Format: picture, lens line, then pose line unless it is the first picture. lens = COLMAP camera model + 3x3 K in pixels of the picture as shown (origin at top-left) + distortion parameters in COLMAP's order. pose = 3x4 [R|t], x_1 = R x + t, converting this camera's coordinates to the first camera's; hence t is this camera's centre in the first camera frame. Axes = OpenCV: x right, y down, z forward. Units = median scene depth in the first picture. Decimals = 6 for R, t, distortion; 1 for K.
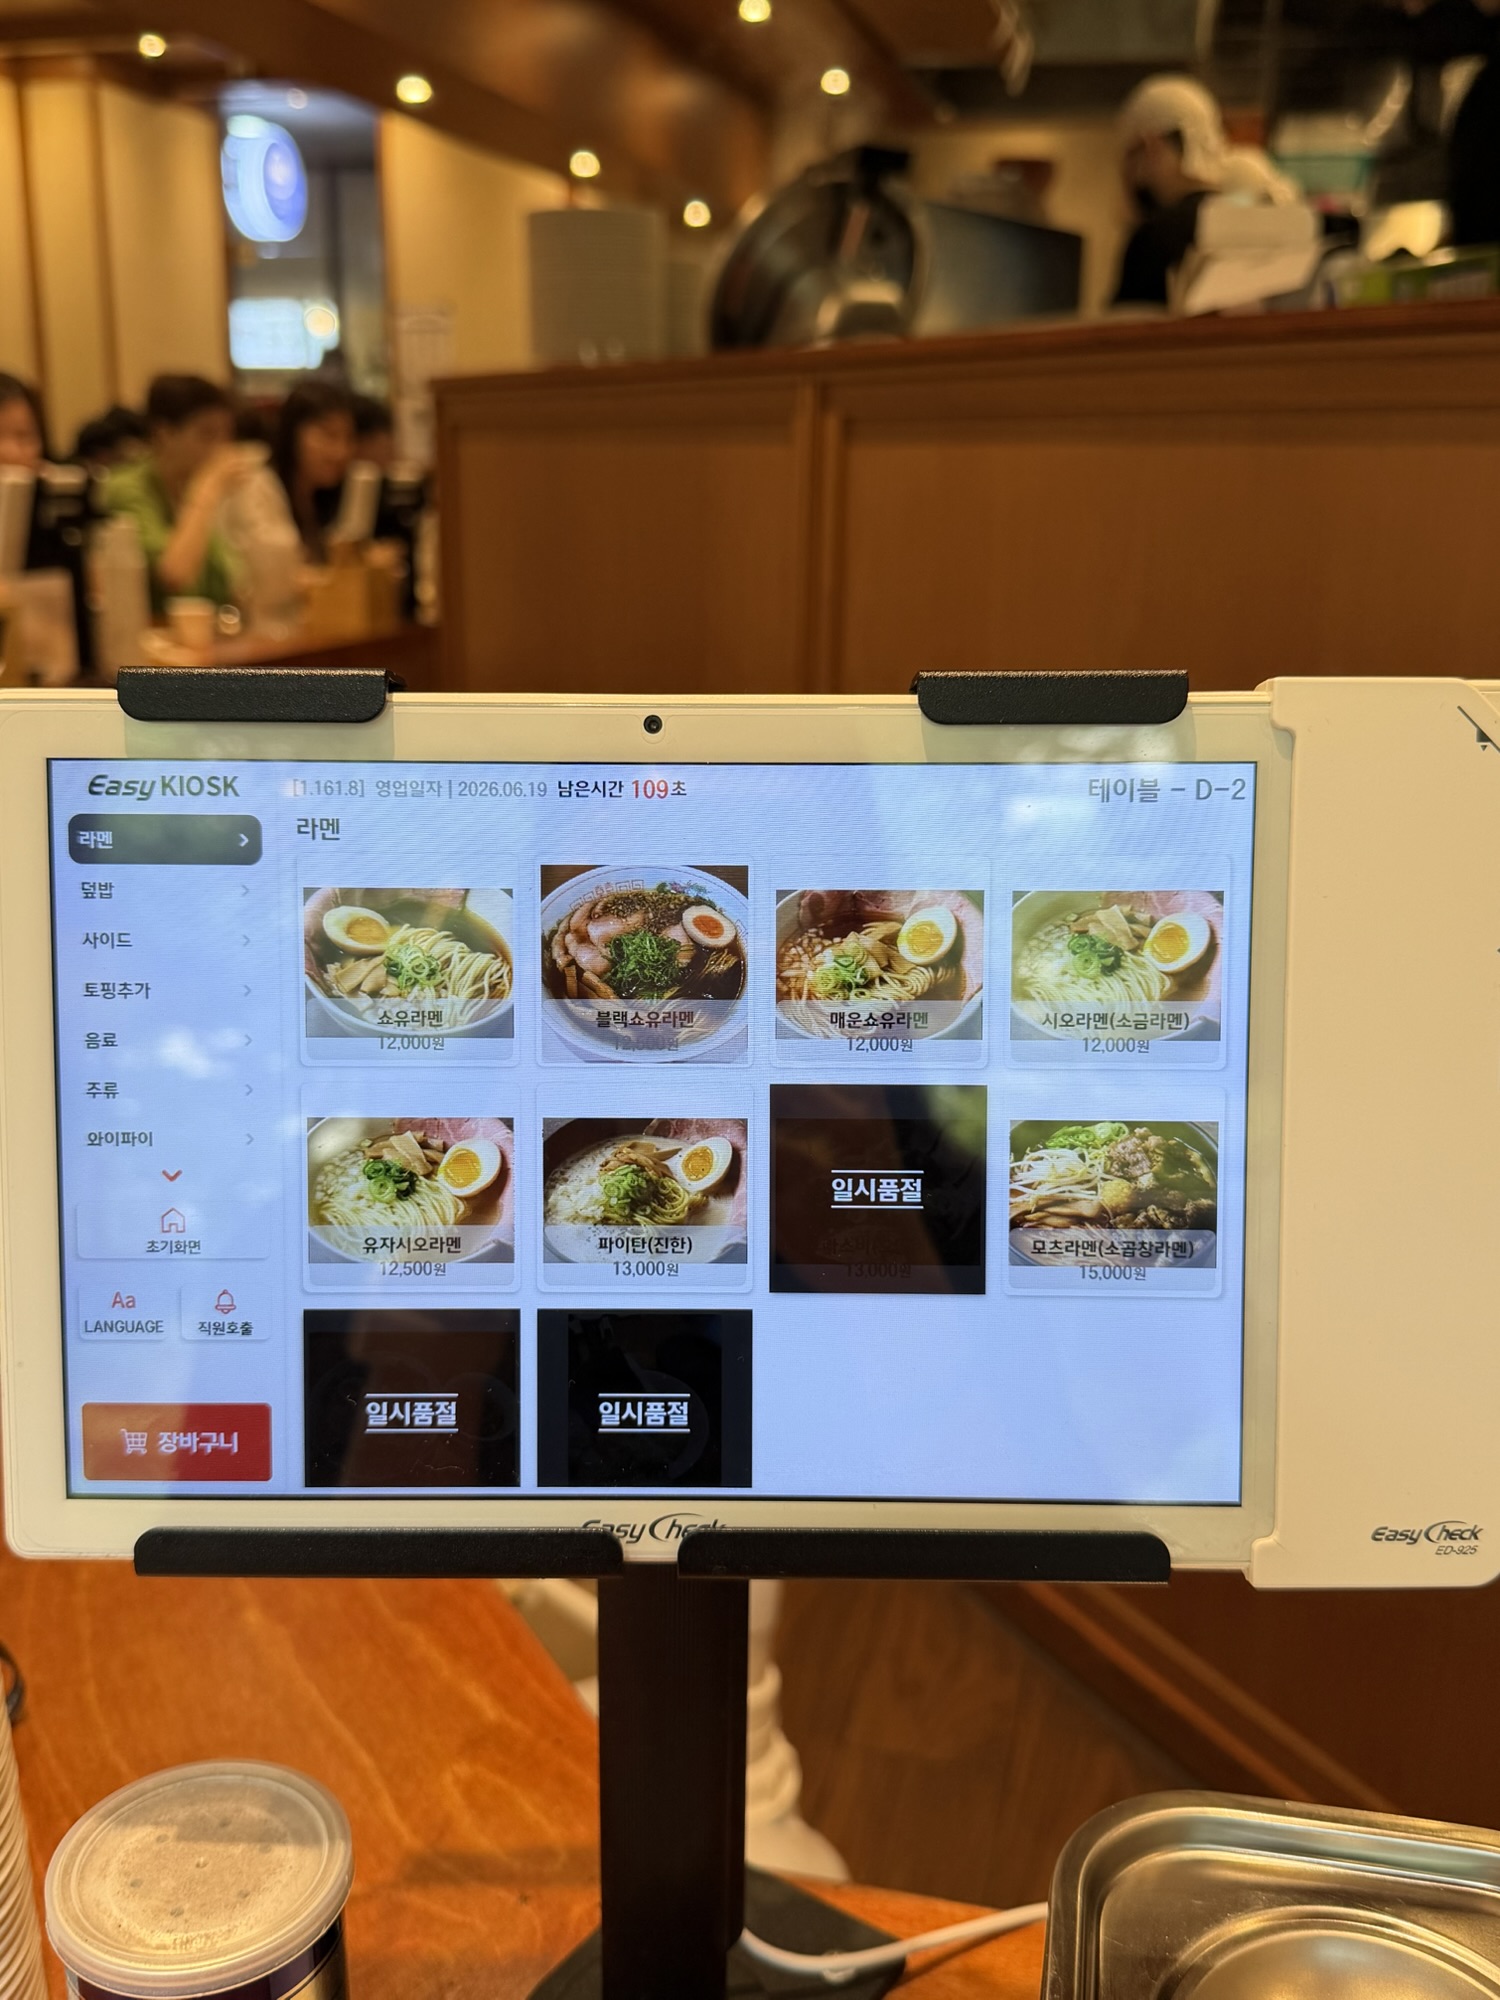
lens RADIAL K [[1726.5, 0, 750.0], [0, 1726.5, 1000.0], [0, 0, 1]] dist [-0.003883, -0.002021]
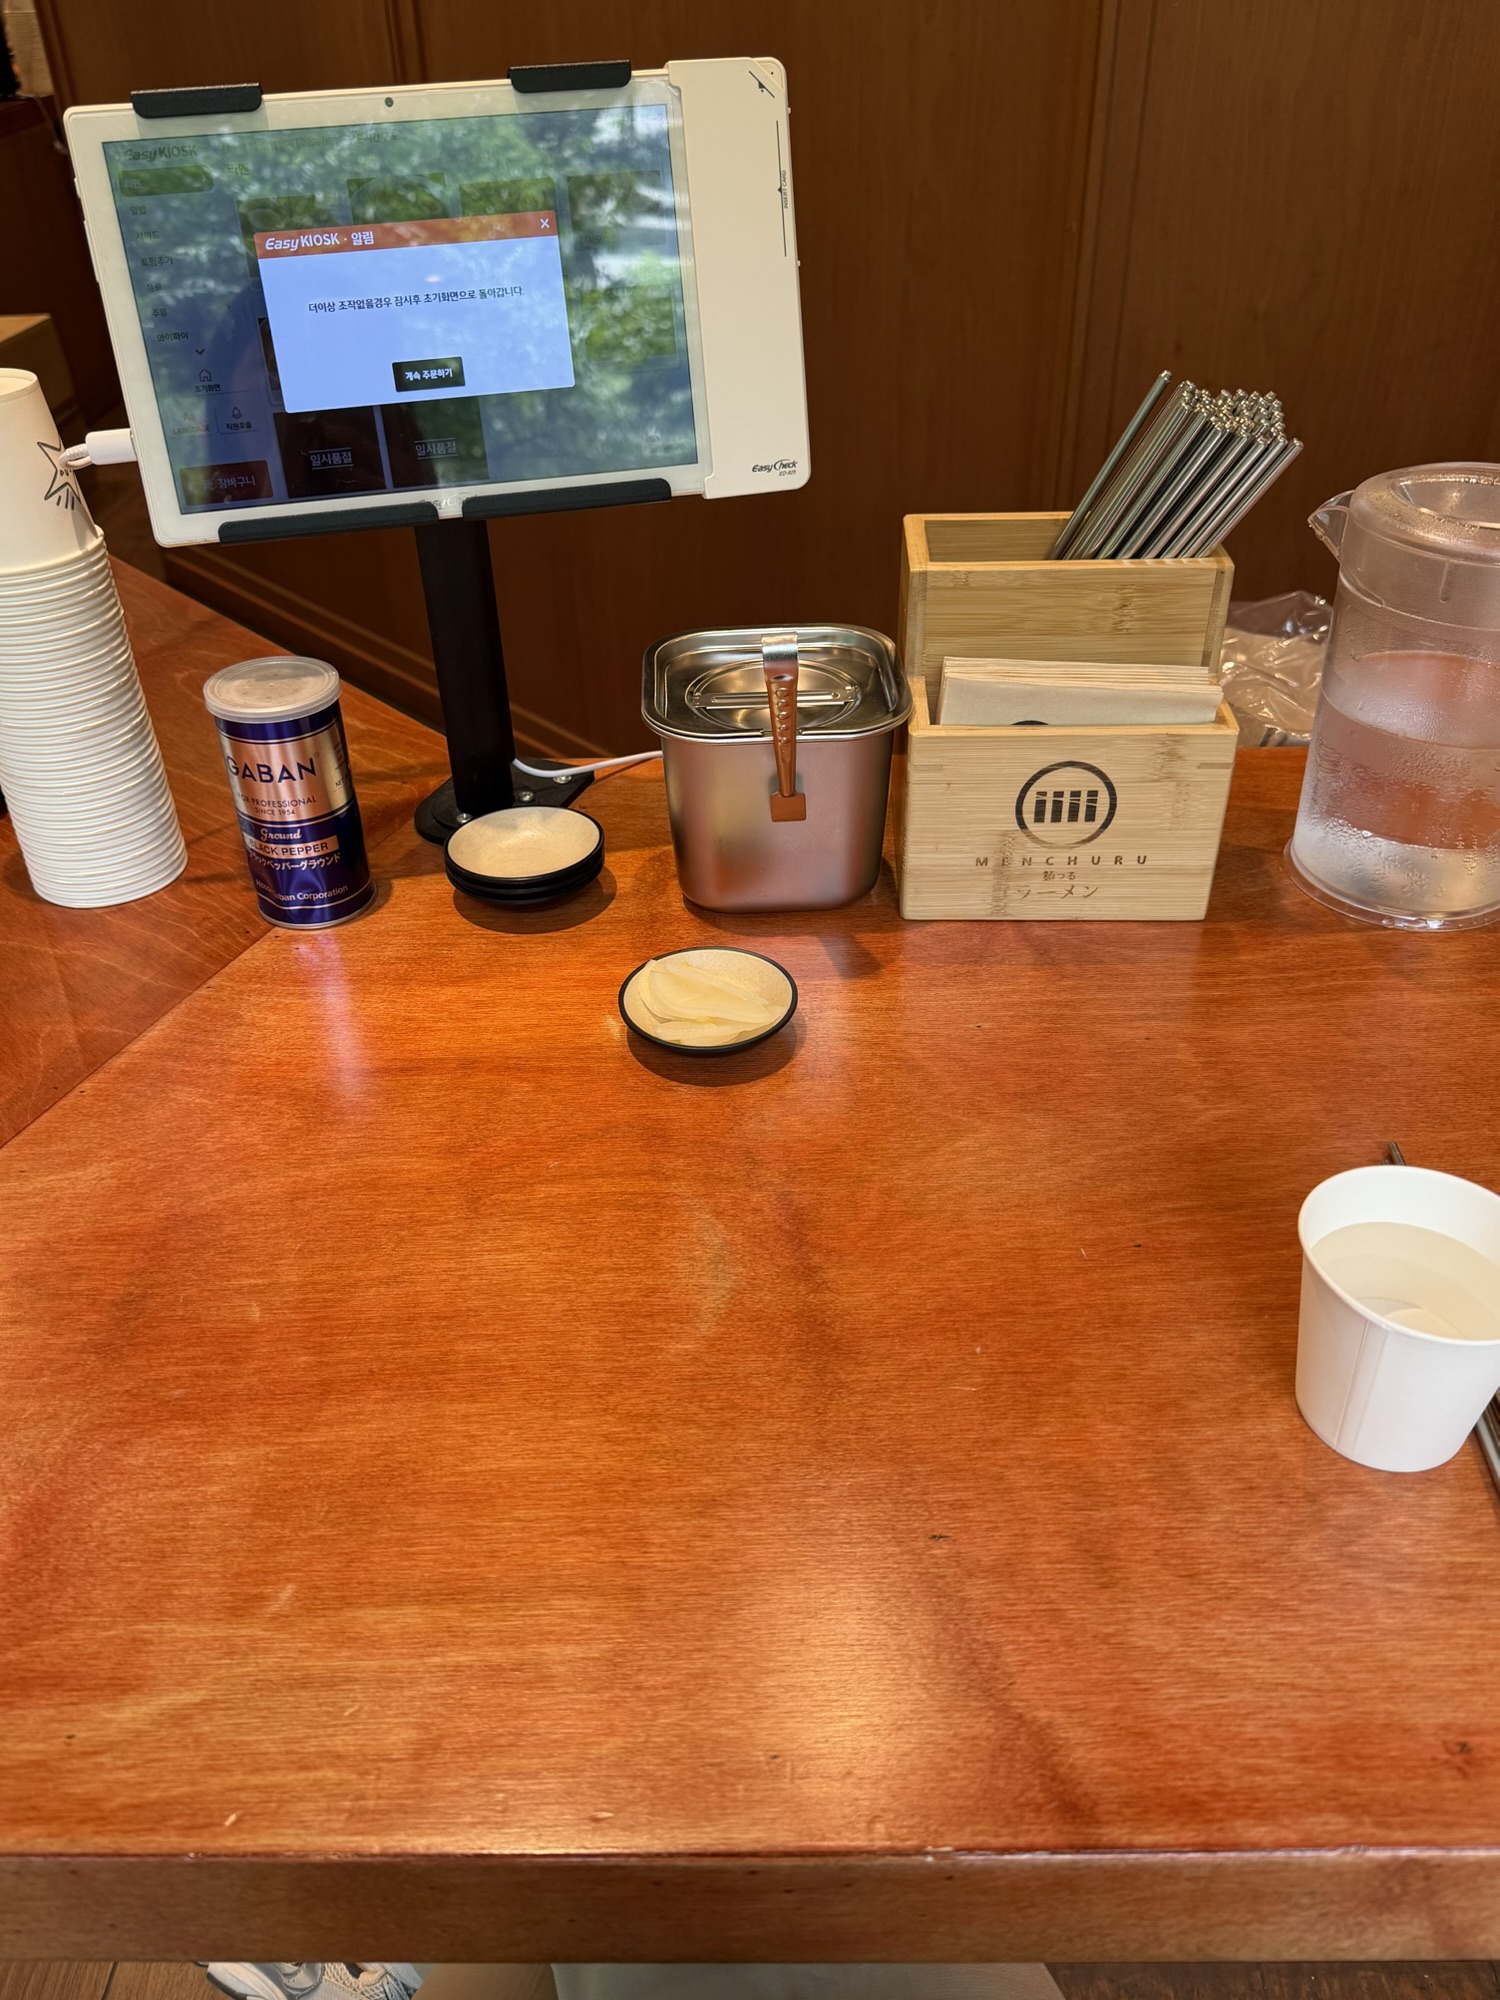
lens RADIAL K [[1544.8, 0, 750.0], [0, 1544.8, 1000.0], [0, 0, 1]] dist [0.008786, -0.003436]
pose [[0.970183, -0.163376, 0.179034, -0.144045], [0.098785, 0.941072, 0.323457, 0.303827], [-0.221329, -0.296127, 0.929151, -1.188140]]
